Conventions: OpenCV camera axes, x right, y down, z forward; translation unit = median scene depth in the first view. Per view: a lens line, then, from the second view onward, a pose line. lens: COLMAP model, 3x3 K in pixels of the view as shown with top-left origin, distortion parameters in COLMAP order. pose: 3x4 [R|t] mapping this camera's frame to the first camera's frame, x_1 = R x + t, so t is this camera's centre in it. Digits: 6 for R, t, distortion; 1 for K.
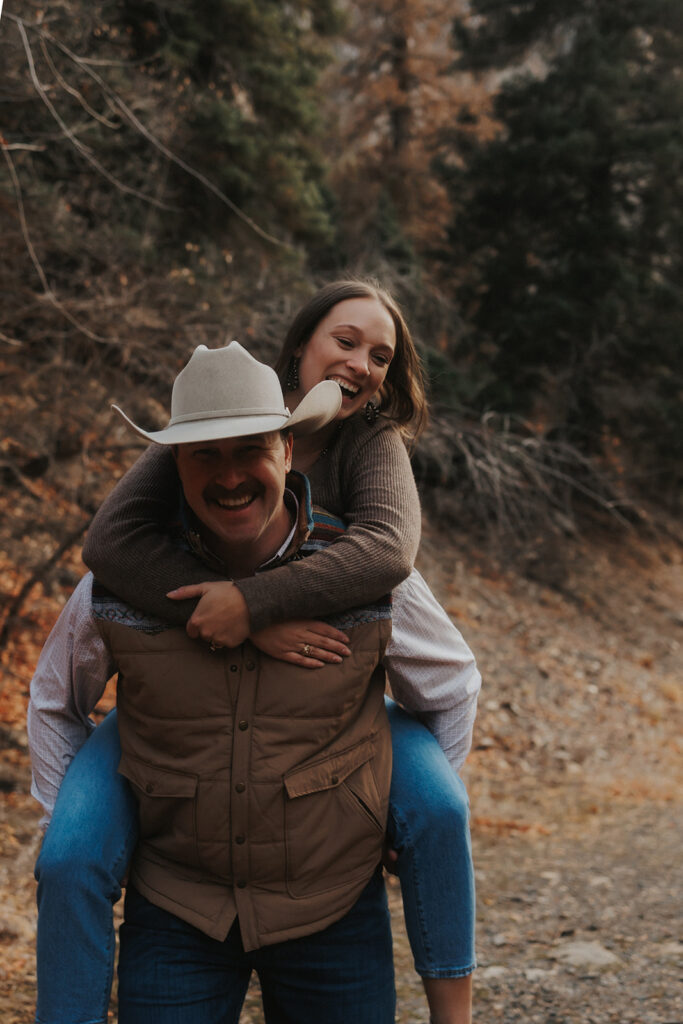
lens RADIAL K [[1076.3, 0, 336.4], [0, 1076.3, 509.1], [0, 0, 1]] dist [0.051729, 0.000000]
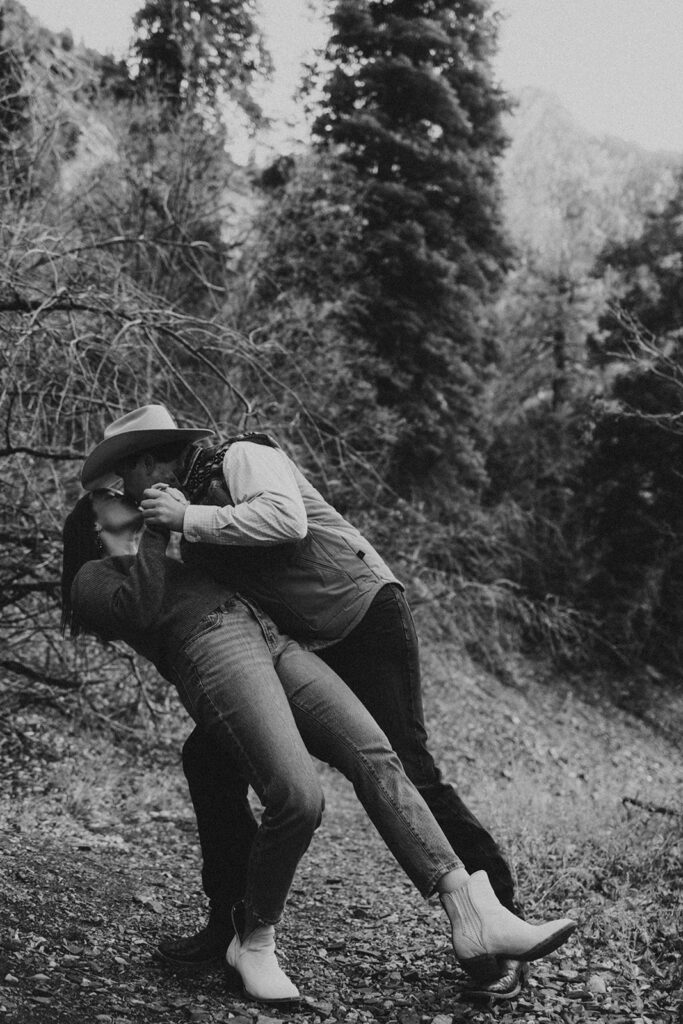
lens RADIAL K [[1076.3, 0, 338.5], [0, 1076.3, 511.0], [0, 0, 1]] dist [0.051729, 0.000000]
pose [[0.979194, 0.034124, -0.200038, 0.091459], [-0.064432, 0.987032, -0.147024, 0.042710], [0.192427, 0.156853, 0.968694, -0.573194]]
